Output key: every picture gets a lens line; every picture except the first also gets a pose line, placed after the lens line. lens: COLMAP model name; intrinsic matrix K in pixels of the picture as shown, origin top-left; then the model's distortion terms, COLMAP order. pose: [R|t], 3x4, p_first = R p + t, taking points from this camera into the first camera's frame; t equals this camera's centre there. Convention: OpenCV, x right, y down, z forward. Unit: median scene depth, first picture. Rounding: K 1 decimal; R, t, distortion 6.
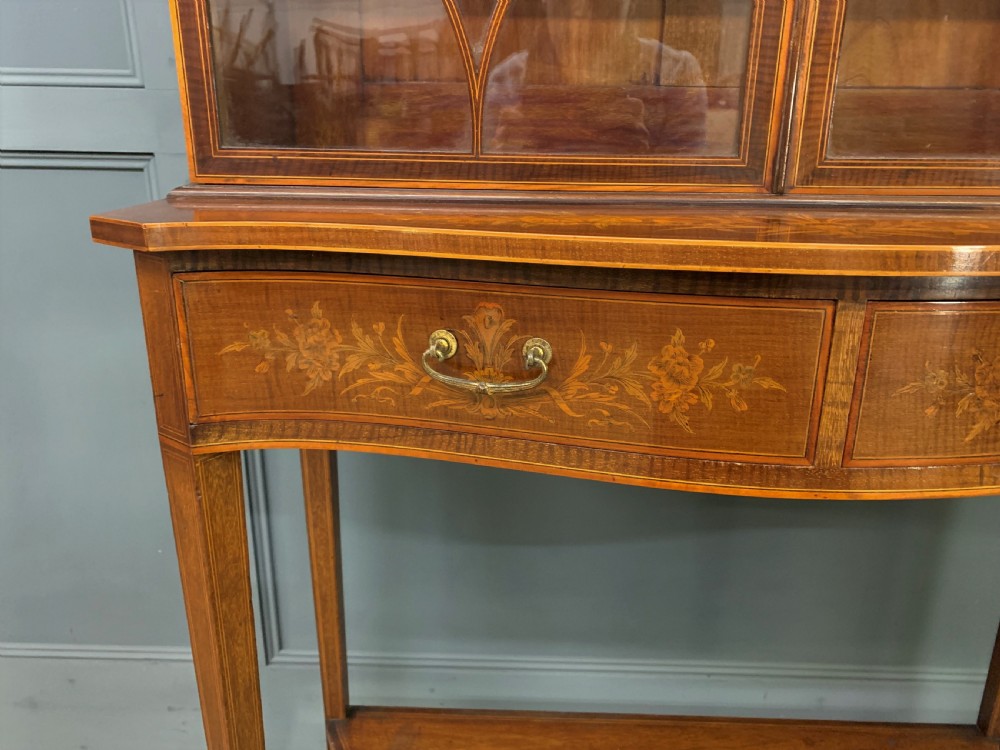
lens RADIAL K [[770.7, 0, 504.0], [0, 770.7, 365.8], [0, 0, 1]] dist [0.018887, -0.011580]
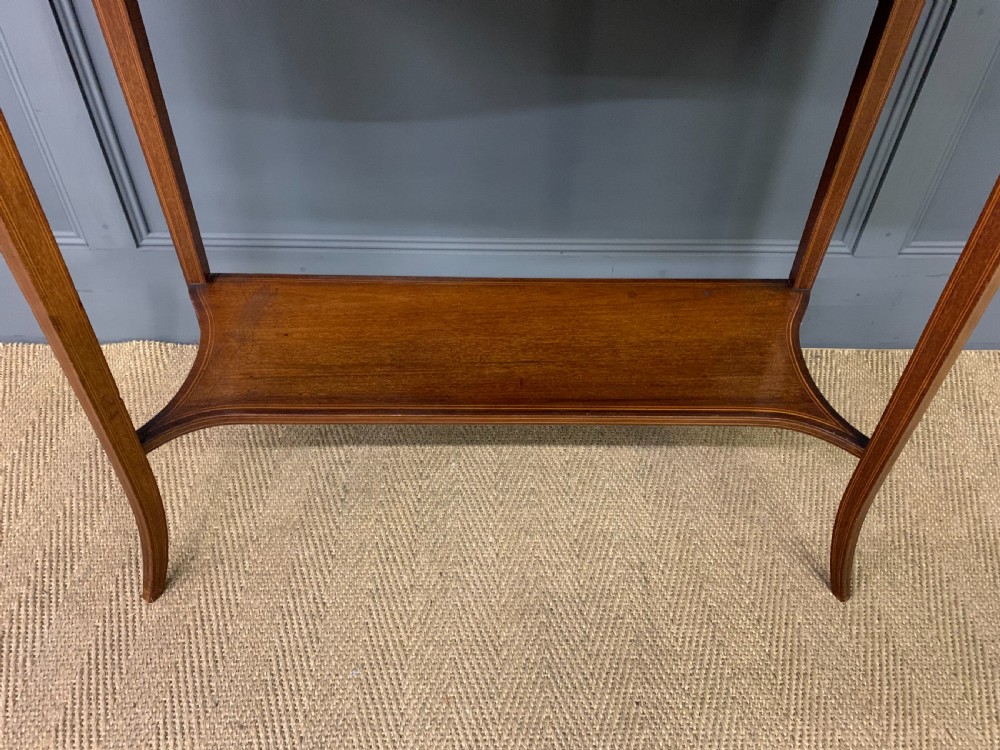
lens RADIAL K [[770.7, 0, 504.0], [0, 770.7, 365.8], [0, 0, 1]] dist [0.018887, -0.011580]
pose [[0.998785, -0.019405, 0.045302, 0.294746], [-0.000730, 0.913296, 0.407295, 0.244618], [-0.049278, -0.406834, 0.912172, -0.065950]]
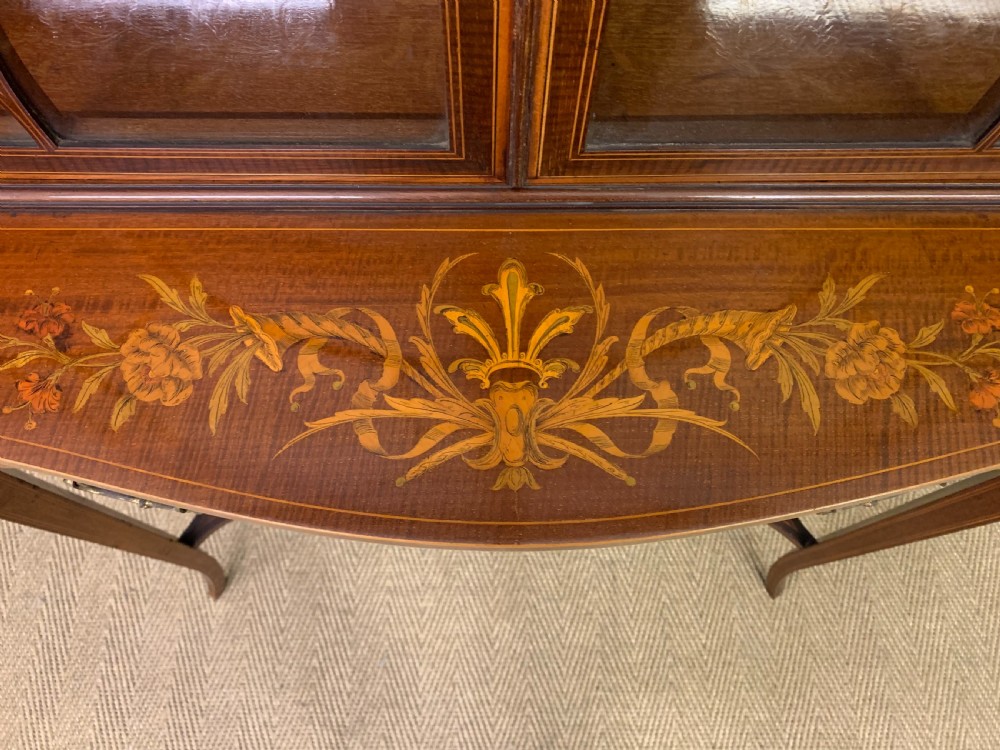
lens RADIAL K [[776.4, 0, 486.4], [0, 776.4, 376.5], [0, 0, 1]] dist [-0.000139, -0.007409]
pose [[0.999454, -0.032946, 0.002355, 0.353133], [0.018652, 0.621782, 0.782968, -0.719158], [-0.027260, -0.782497, 0.622058, 0.481754]]
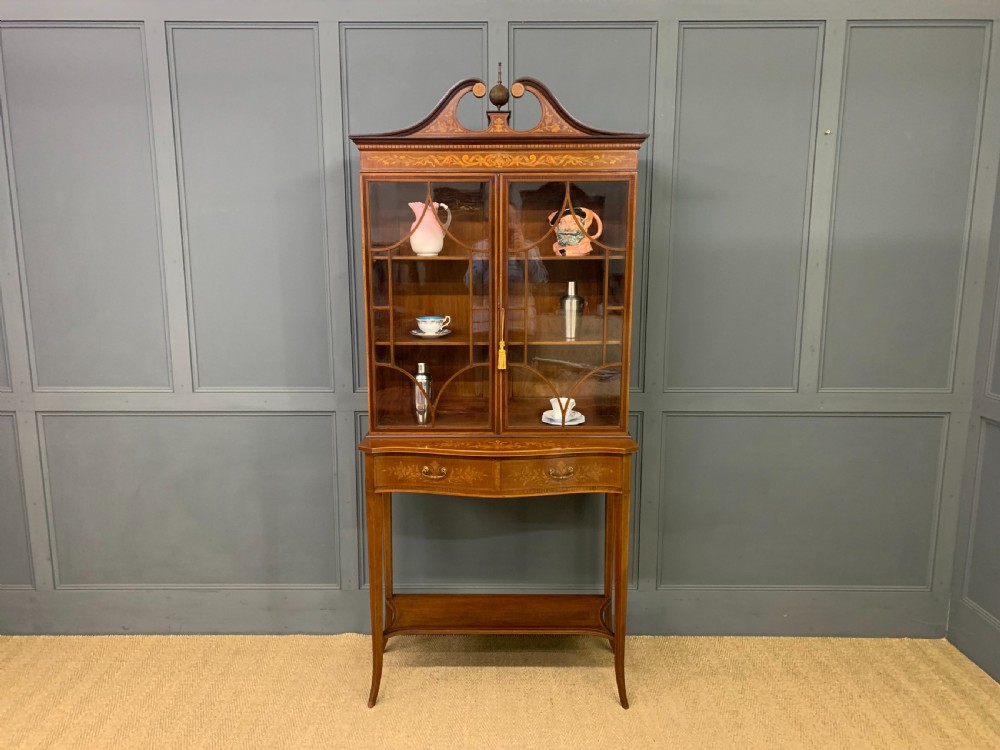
lens RADIAL K [[732.0, 0, 496.3], [0, 732.0, 375.0], [0, 0, 1]] dist [0.010454, -0.002609]
pose [[0.999529, -0.013520, 0.027558, 0.247986], [0.017575, 0.988126, -0.152638, 0.099199], [-0.025167, 0.153050, 0.987898, -3.690791]]
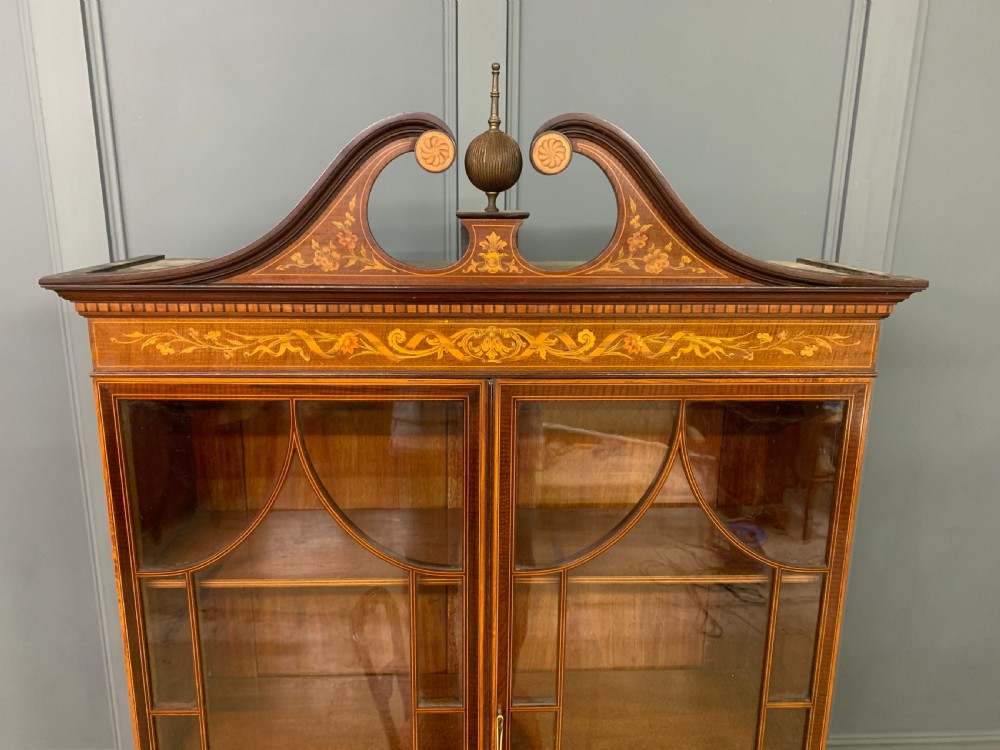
lens RADIAL K [[751.7, 0, 491.3], [0, 751.7, 377.5], [0, 0, 1]] dist [0.186834, -0.543506]
pose [[0.997382, -0.016699, 0.070364, 0.288485], [0.022643, 0.996162, -0.084552, -1.668897], [-0.068682, 0.085924, 0.993932, -1.098410]]
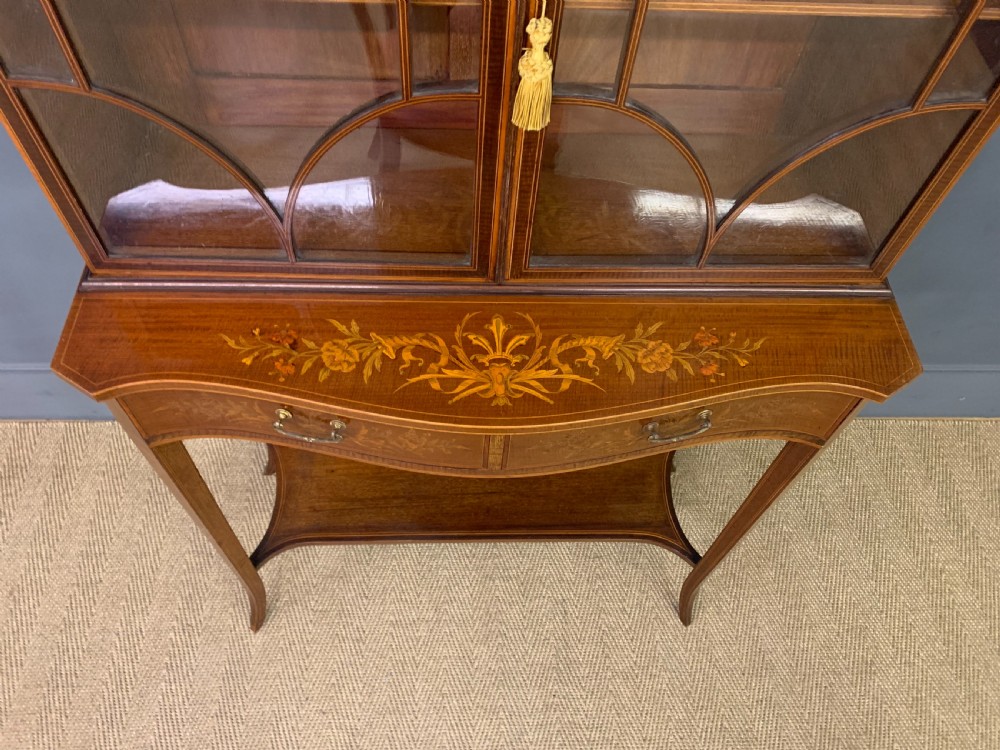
lens RADIAL K [[761.3, 0, 489.4], [0, 761.3, 377.6], [0, 0, 1]] dist [0.047388, -0.096056]
pose [[0.997747, -0.026351, 0.061695, 0.263365], [-0.018159, 0.779220, 0.626487, -1.108835], [-0.064582, -0.626196, 0.776986, -0.298976]]
